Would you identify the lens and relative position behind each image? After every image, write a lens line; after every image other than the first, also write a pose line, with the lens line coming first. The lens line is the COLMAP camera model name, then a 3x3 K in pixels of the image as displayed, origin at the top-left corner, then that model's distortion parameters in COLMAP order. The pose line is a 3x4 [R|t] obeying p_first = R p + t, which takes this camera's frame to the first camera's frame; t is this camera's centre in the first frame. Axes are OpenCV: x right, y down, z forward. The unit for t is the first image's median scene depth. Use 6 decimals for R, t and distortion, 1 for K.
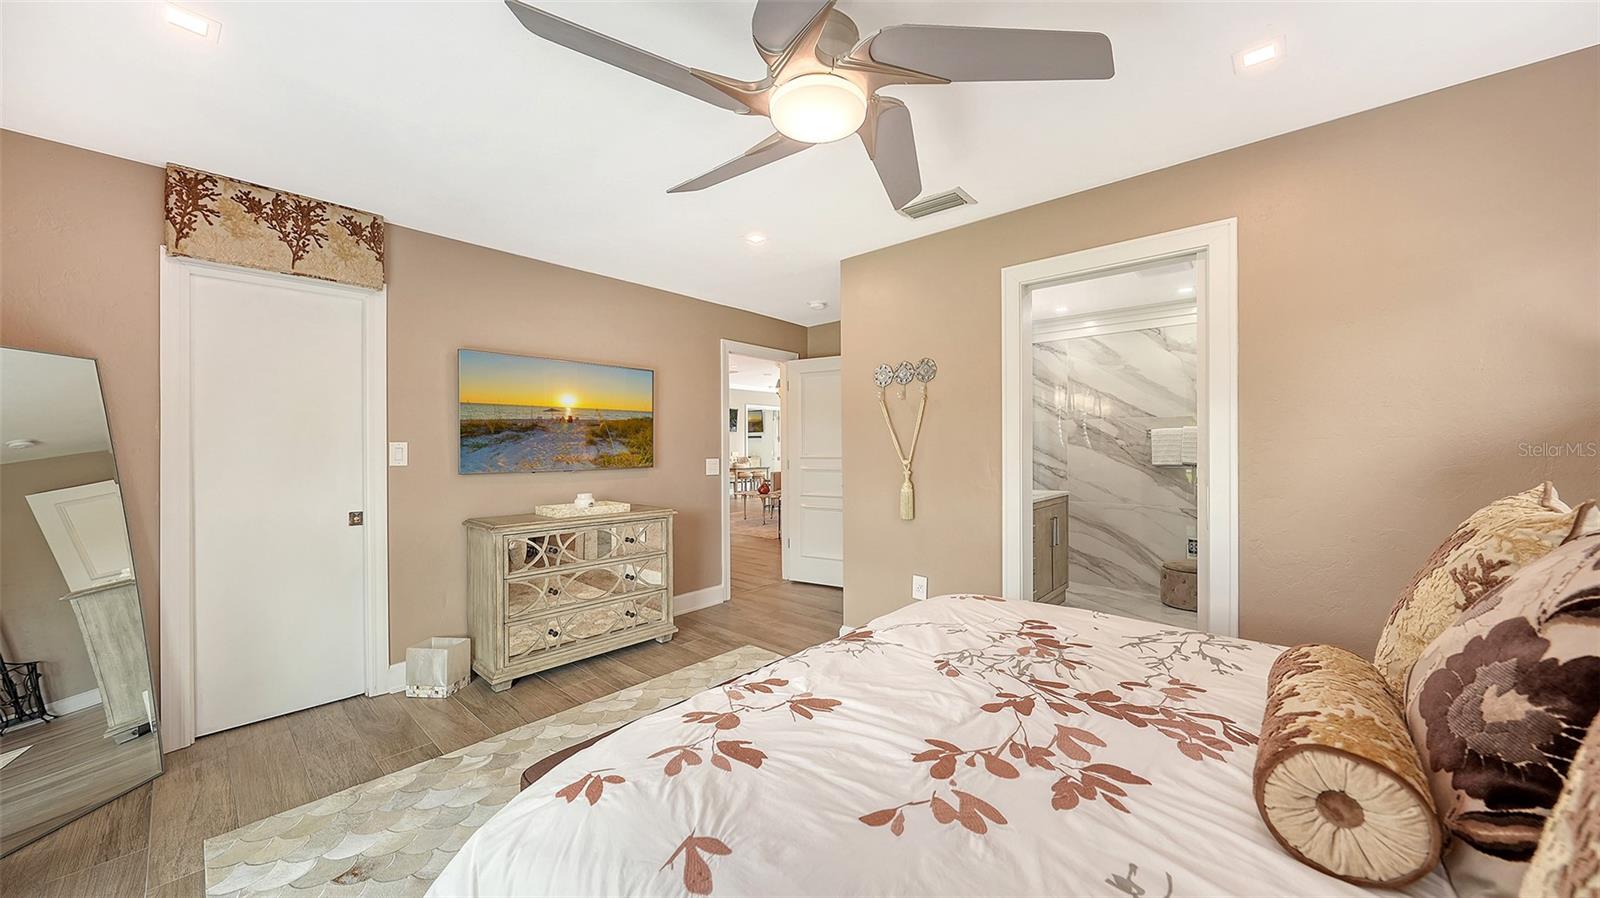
lens RADIAL K [[561.9, 0, 800.0], [0, 561.9, 449.0], [0, 0, 1]] dist [-0.002427, -0.000220]
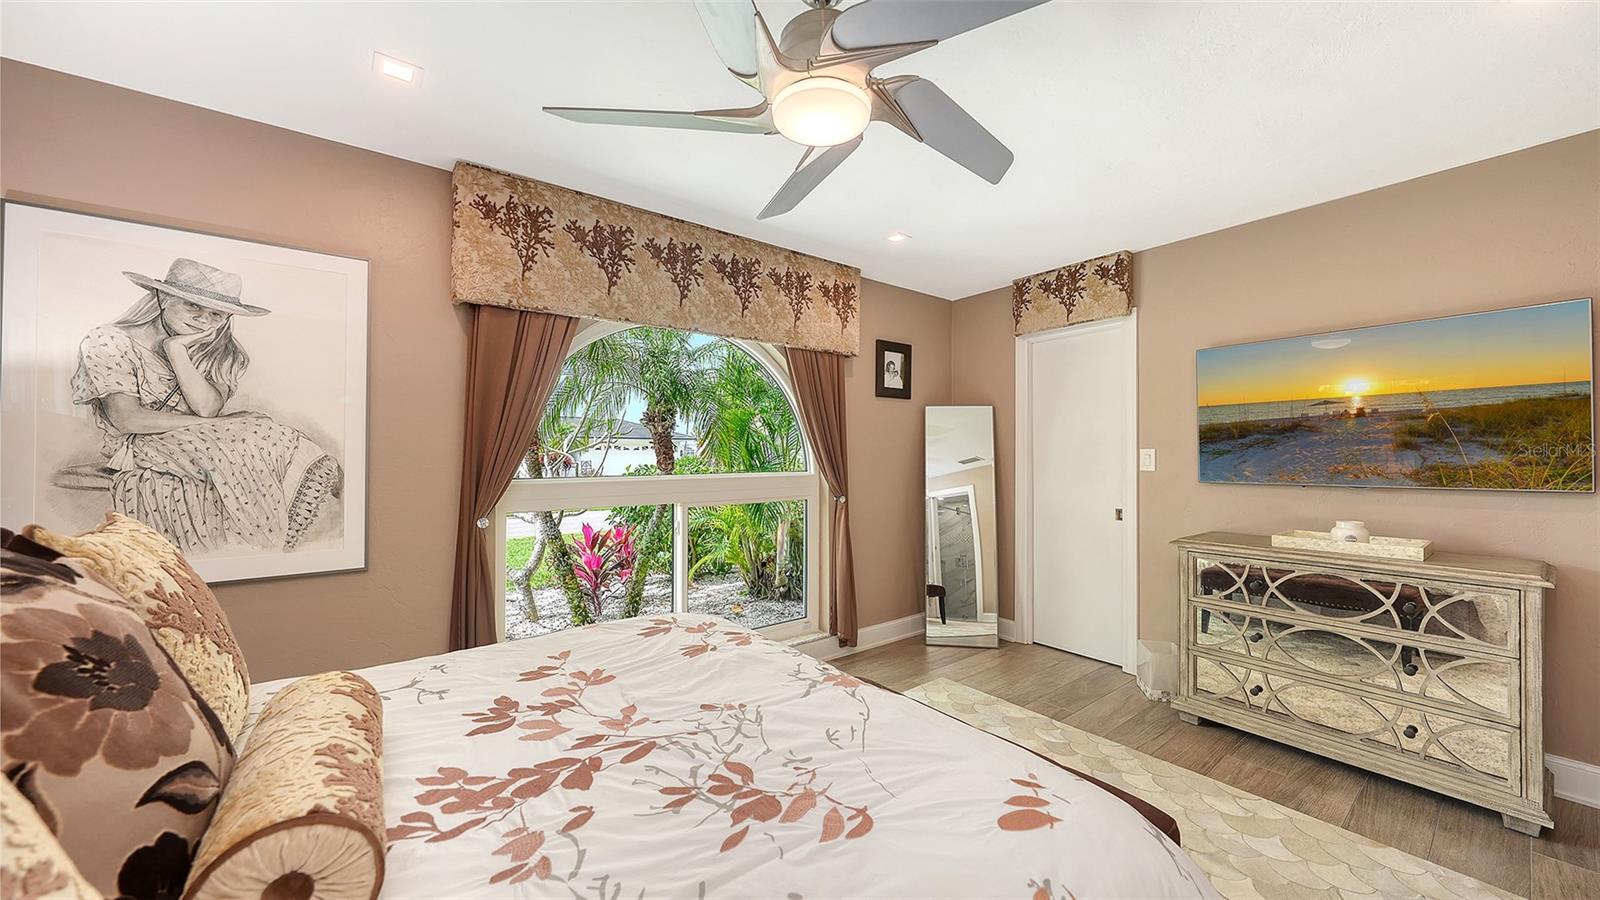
lens RADIAL K [[563.0, 0, 800.0], [0, 563.0, 450.0], [0, 0, 1]] dist [-0.001455, -0.000107]
pose [[-0.191285, -0.005552, -0.981519, 0.543408], [0.001978, 0.999980, -0.006041, -0.006329], [0.981533, -0.003097, -0.191270, 0.627292]]
